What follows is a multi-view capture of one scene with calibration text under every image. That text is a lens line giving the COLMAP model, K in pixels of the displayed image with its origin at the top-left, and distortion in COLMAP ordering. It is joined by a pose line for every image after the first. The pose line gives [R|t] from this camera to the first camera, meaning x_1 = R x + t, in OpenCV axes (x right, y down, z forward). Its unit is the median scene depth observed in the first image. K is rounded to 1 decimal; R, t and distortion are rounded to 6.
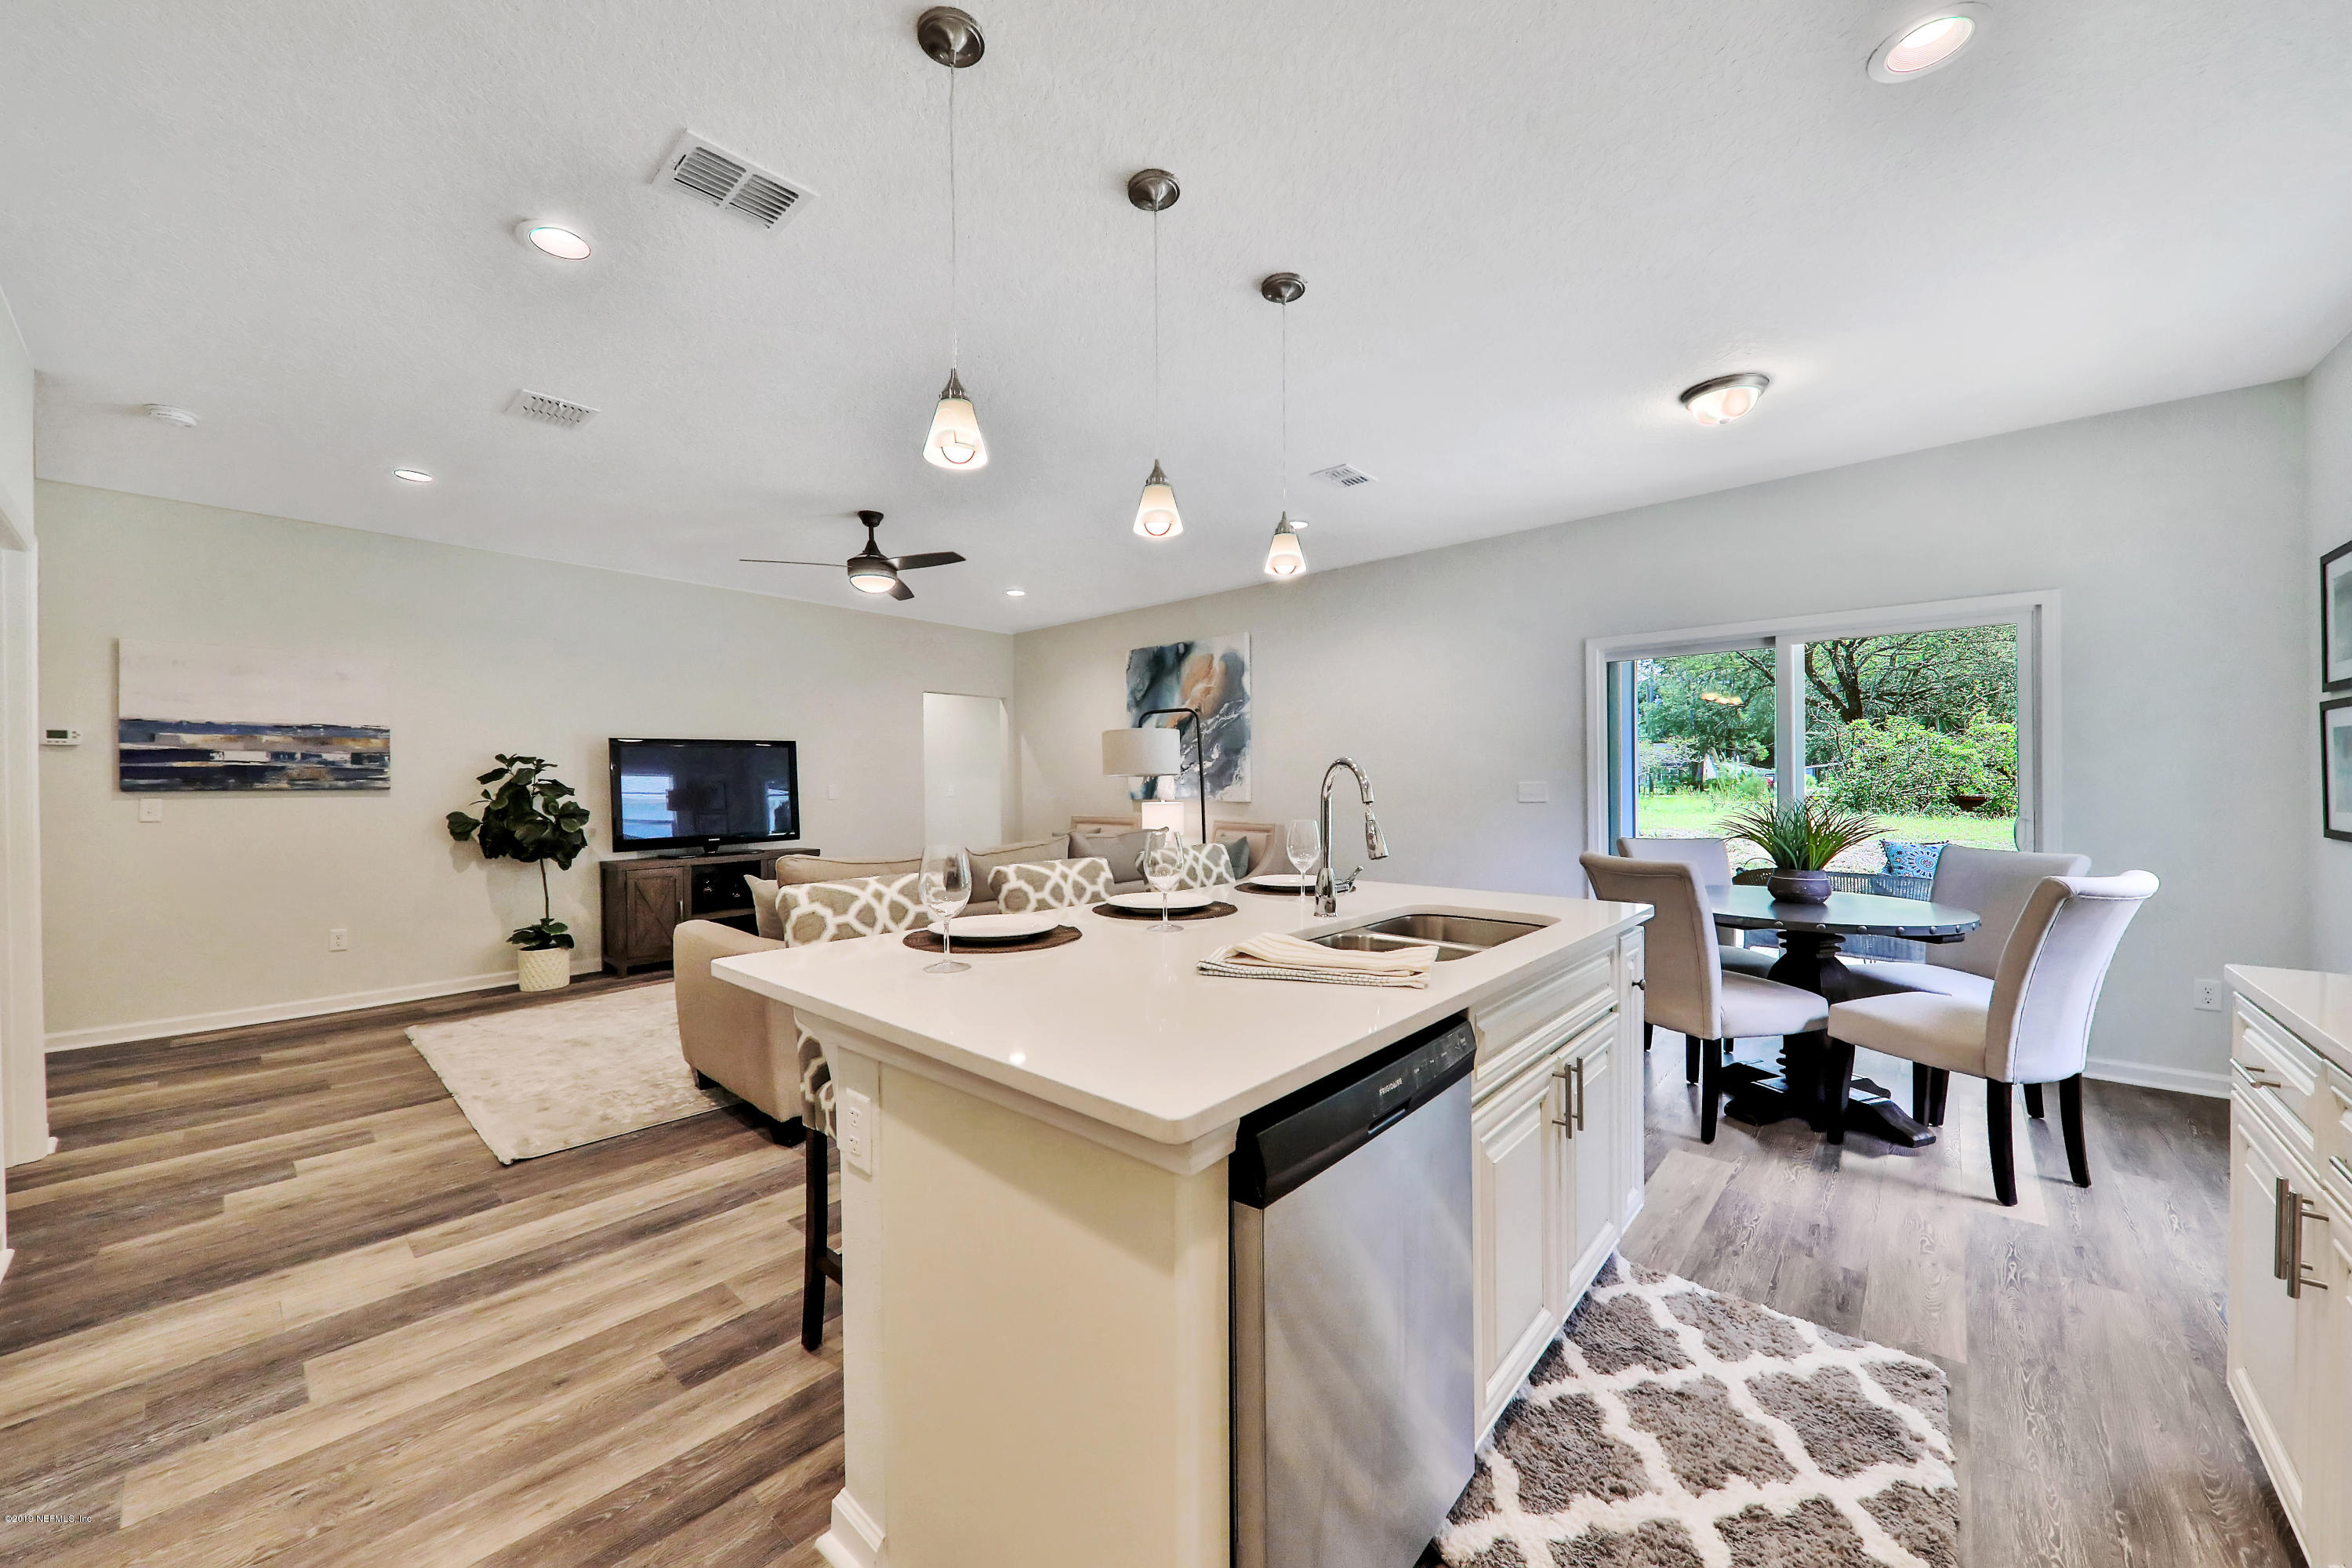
lens RADIAL K [[856.9, 0, 1179.4], [0, 856.9, 779.4], [0, 0, 1]] dist [0.000743, -0.000027]
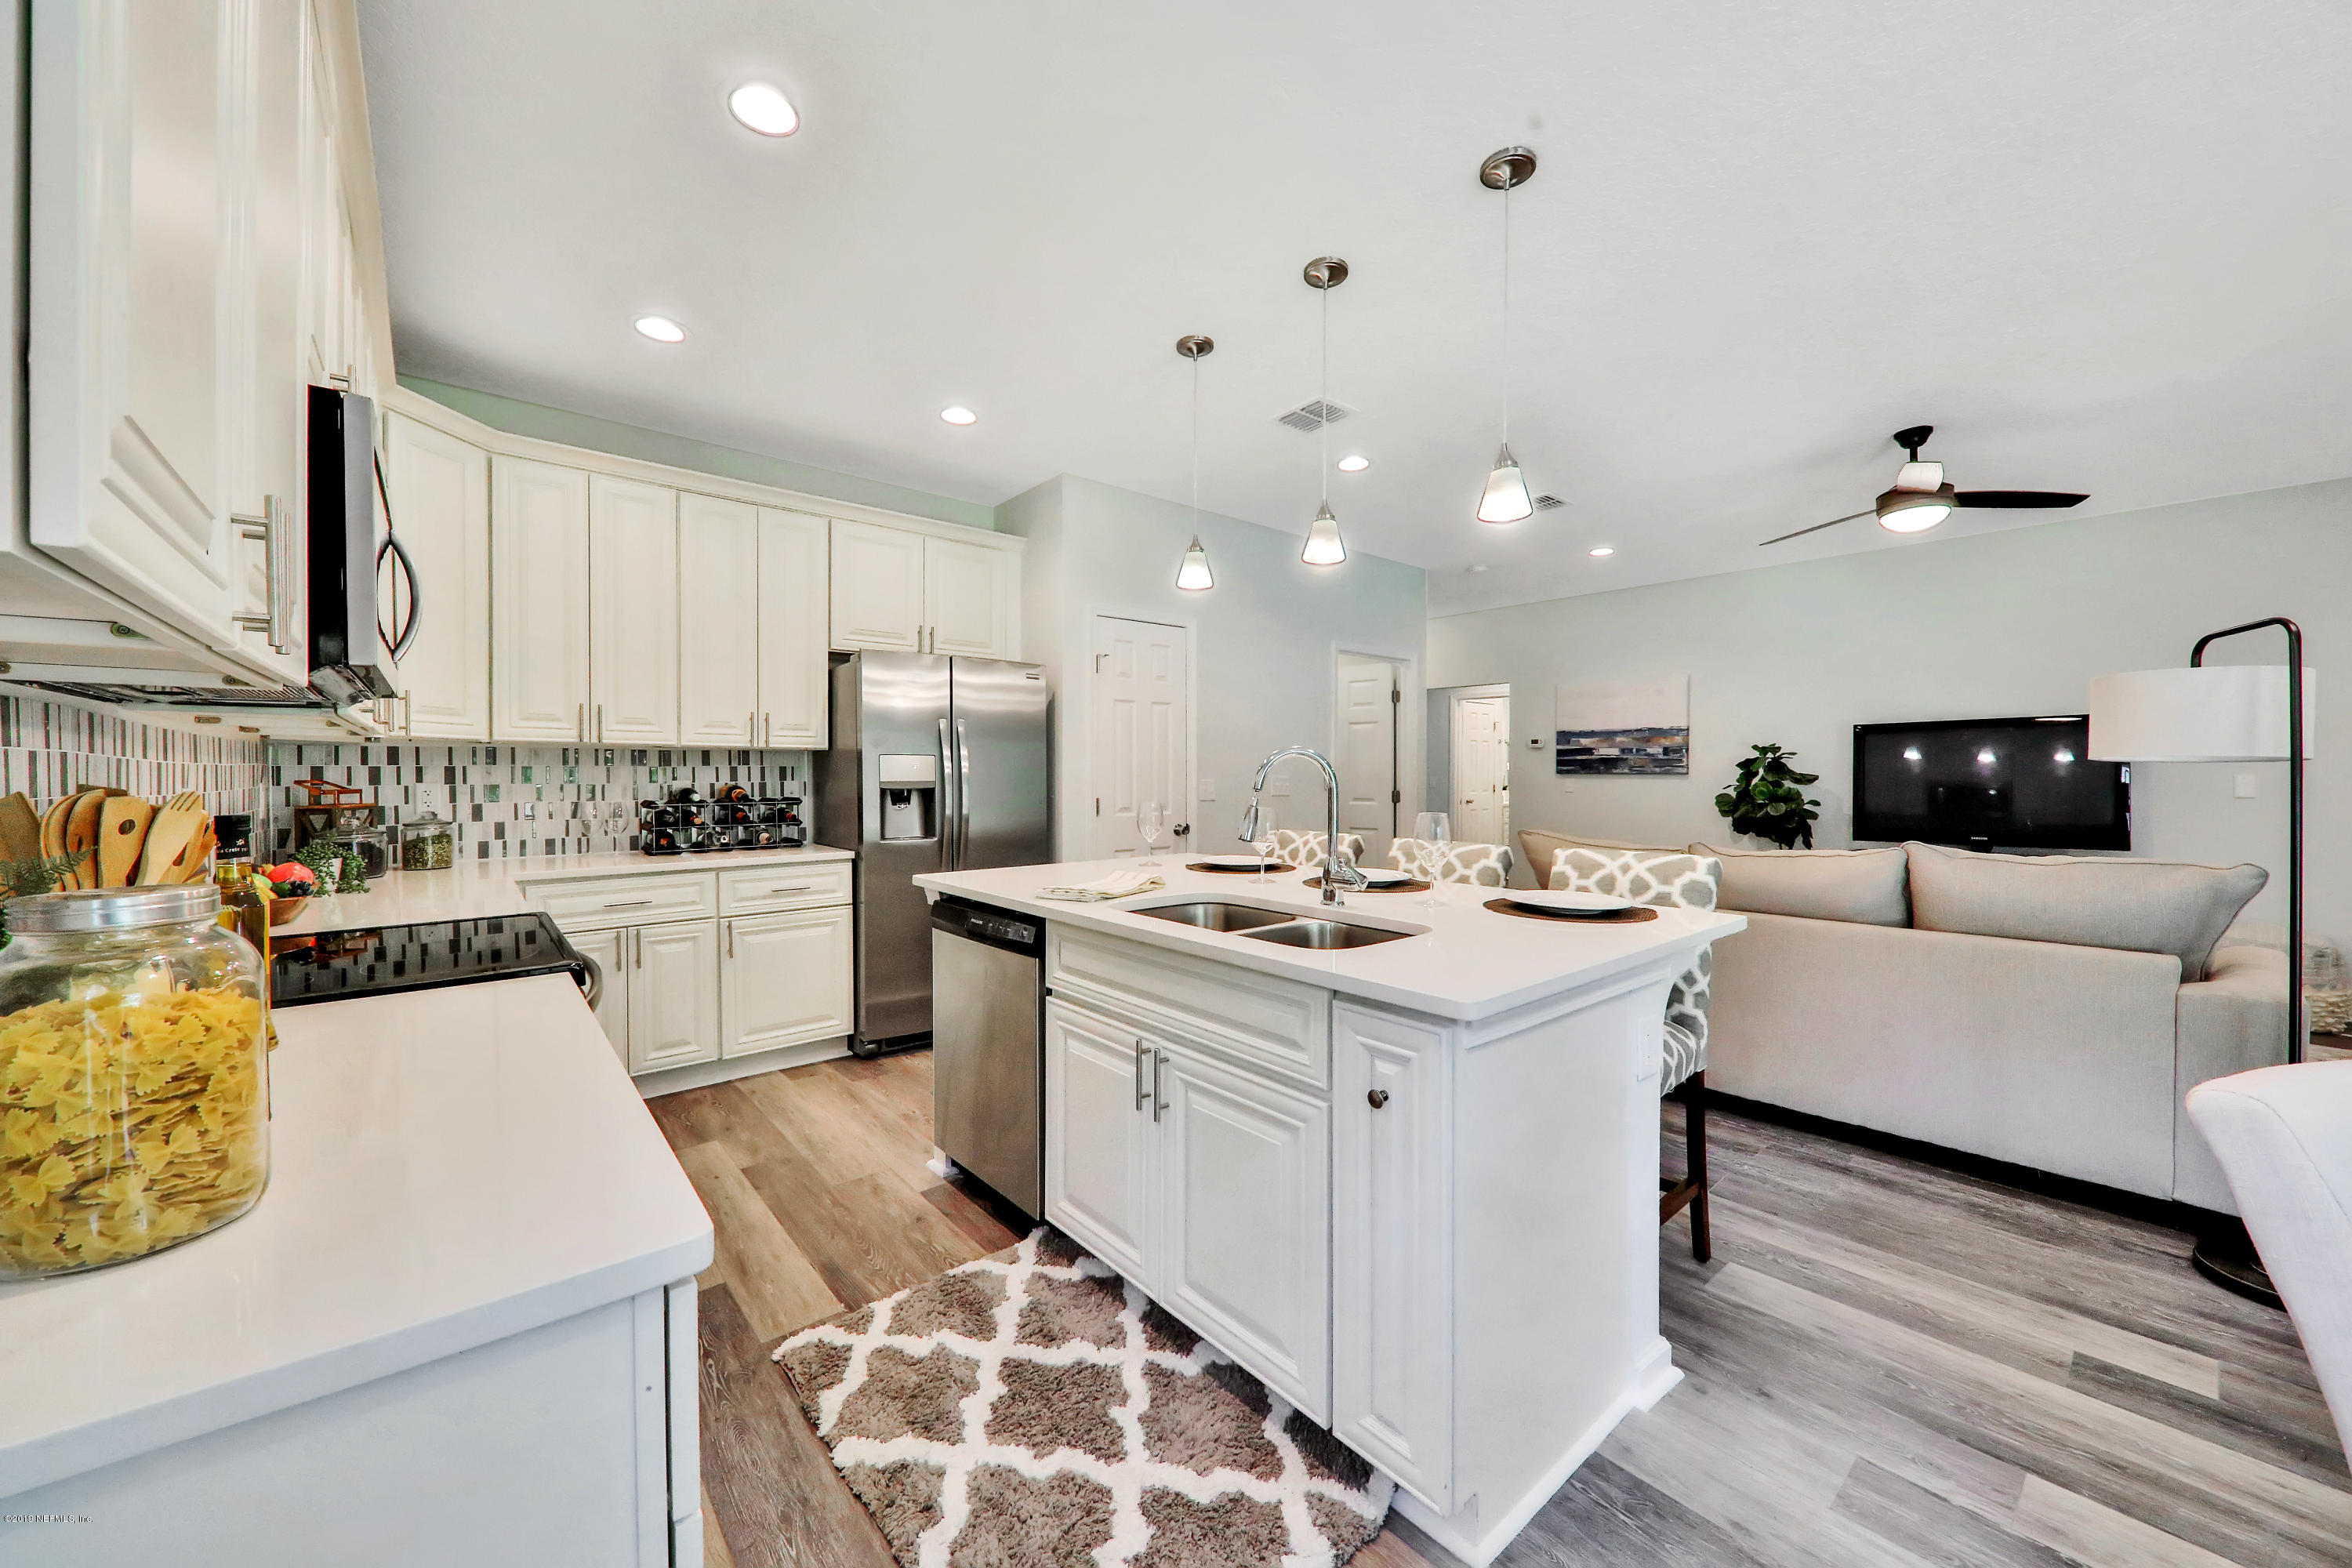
lens RADIAL K [[876.0, 0, 1175.7], [0, 876.0, 782.5], [0, 0, 1]] dist [-0.000305, -0.000012]
pose [[-0.135438, 0.017174, -0.990637, 0.555887], [0.001800, 0.999852, 0.017088, -0.000130], [0.990784, 0.000531, -0.135449, 0.441160]]
